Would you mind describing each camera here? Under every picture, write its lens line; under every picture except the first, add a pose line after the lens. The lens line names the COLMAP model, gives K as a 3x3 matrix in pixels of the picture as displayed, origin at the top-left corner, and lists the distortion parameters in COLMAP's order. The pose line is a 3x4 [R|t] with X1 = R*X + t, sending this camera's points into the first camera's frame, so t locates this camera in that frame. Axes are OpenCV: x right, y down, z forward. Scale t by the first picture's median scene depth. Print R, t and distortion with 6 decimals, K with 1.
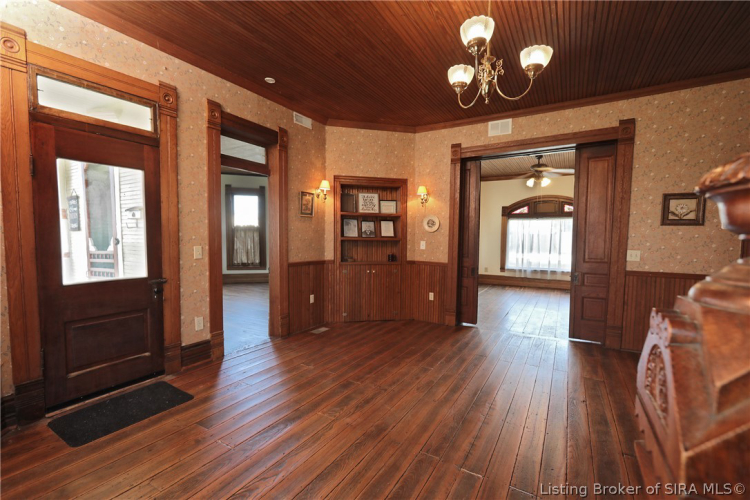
lens RADIAL K [[330.8, 0, 371.3], [0, 330.8, 254.1], [0, 0, 1]] dist [-0.002439, 0.000168]
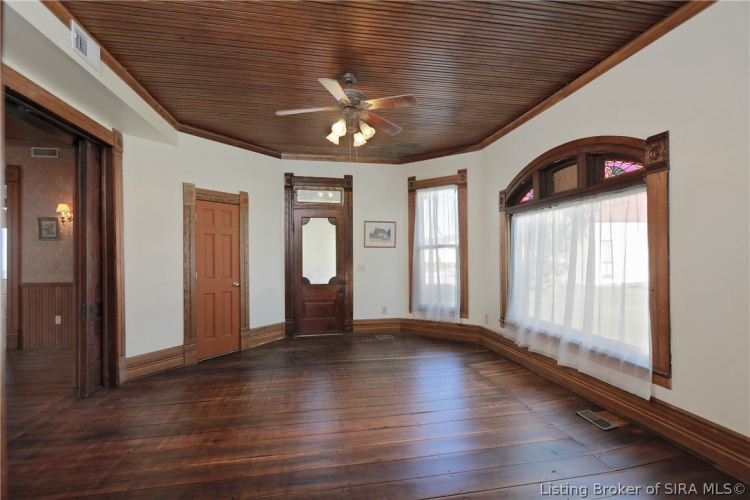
lens RADIAL K [[330.8, 0, 371.3], [0, 330.8, 254.1], [0, 0, 1]] dist [-0.002439, 0.000168]
pose [[0.663428, -0.021139, -0.747942, 1.229103], [-0.027897, 0.998207, -0.052956, -0.040770], [0.747720, 0.055998, 0.661649, 1.037131]]
